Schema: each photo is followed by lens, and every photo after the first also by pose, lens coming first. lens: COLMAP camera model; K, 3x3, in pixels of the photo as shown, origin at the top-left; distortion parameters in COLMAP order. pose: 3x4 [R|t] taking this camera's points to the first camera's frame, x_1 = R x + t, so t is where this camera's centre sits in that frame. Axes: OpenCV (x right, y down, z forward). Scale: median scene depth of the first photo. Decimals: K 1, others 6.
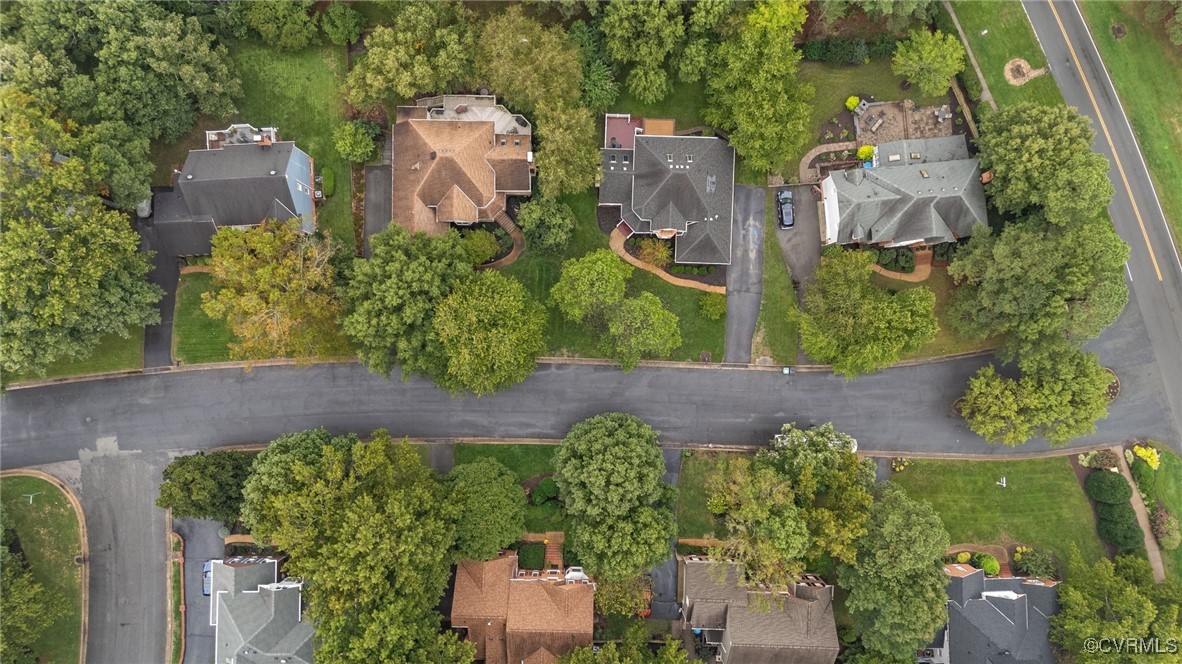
lens RADIAL K [[842.2, 0, 589.5], [0, 842.2, 334.9], [0, 0, 1]] dist [0.067246, -0.071637]
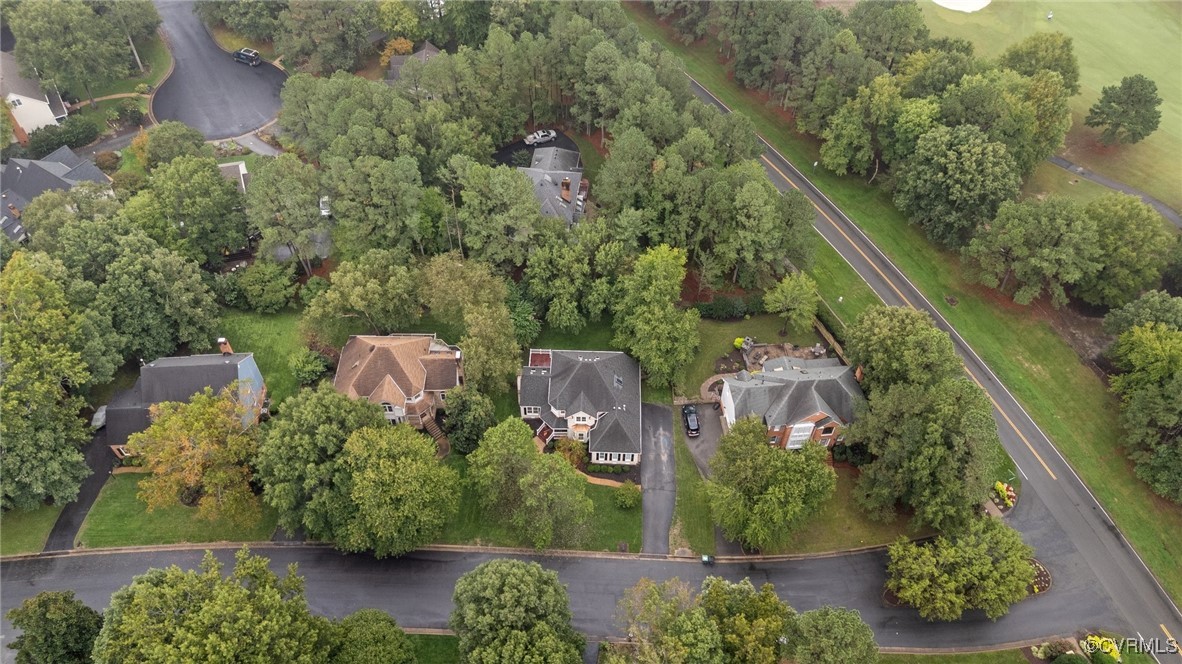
lens RADIAL K [[842.2, 0, 588.0], [0, 842.2, 334.7], [0, 0, 1]] dist [0.067246, -0.071637]
pose [[0.999956, -0.001004, 0.009311, 0.088944], [0.006506, 0.789563, -0.613635, 0.436712], [-0.006735, 0.613669, 0.789535, 0.073081]]
